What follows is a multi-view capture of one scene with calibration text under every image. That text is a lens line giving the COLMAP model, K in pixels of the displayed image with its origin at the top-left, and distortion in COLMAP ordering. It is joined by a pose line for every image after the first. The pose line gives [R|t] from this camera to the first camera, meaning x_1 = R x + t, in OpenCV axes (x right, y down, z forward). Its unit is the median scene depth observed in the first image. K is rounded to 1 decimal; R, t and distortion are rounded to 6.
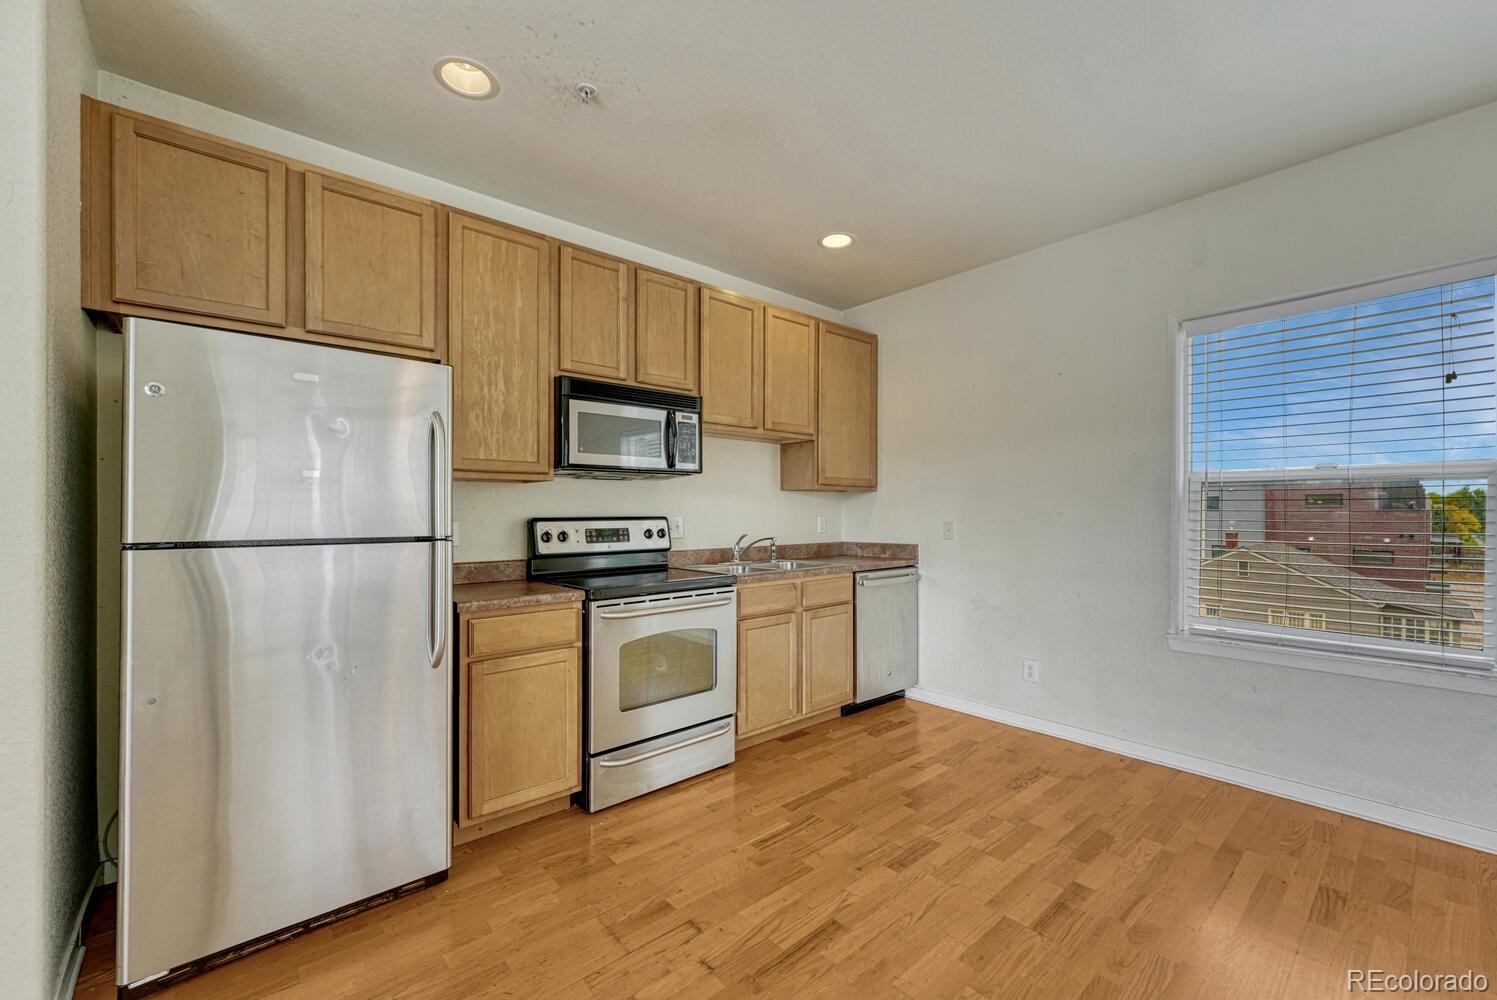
lens RADIAL K [[606.2, 0, 750.1], [0, 606.2, 504.8], [0, 0, 1]] dist [-0.000664, -0.000314]
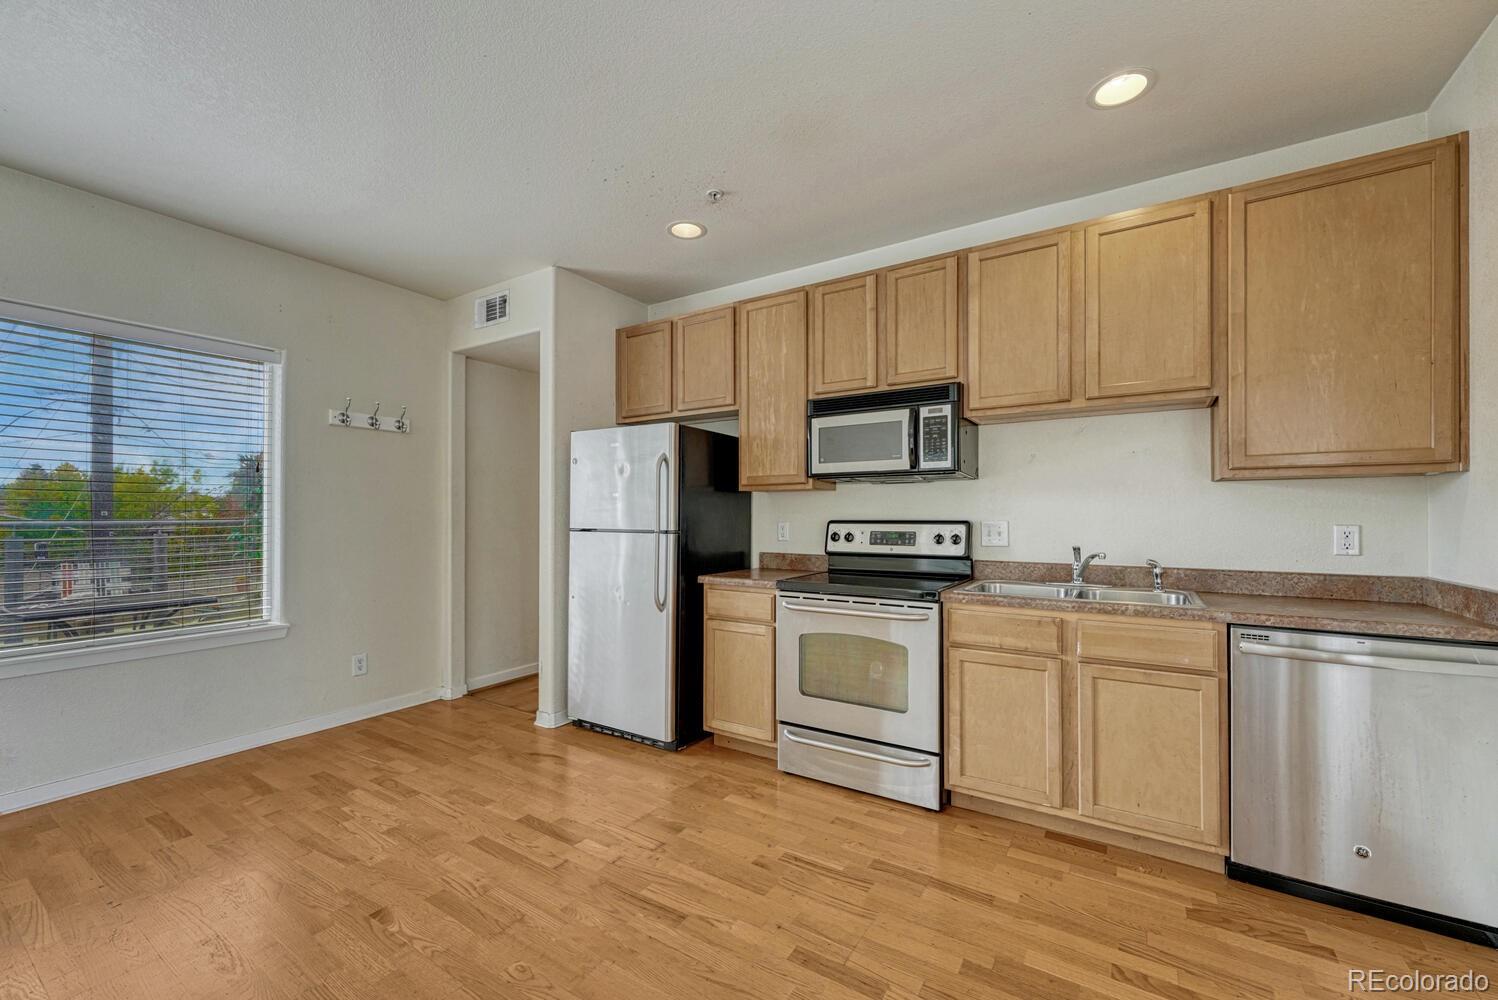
lens RADIAL K [[610.9, 0, 749.0], [0, 610.9, 500.0], [0, 0, 1]] dist [-0.000601, -0.000248]
pose [[0.274292, -0.020465, -0.961429, 0.716735], [0.010080, 0.999780, -0.018406, 0.002398], [0.961594, -0.004643, 0.274438, 0.504087]]
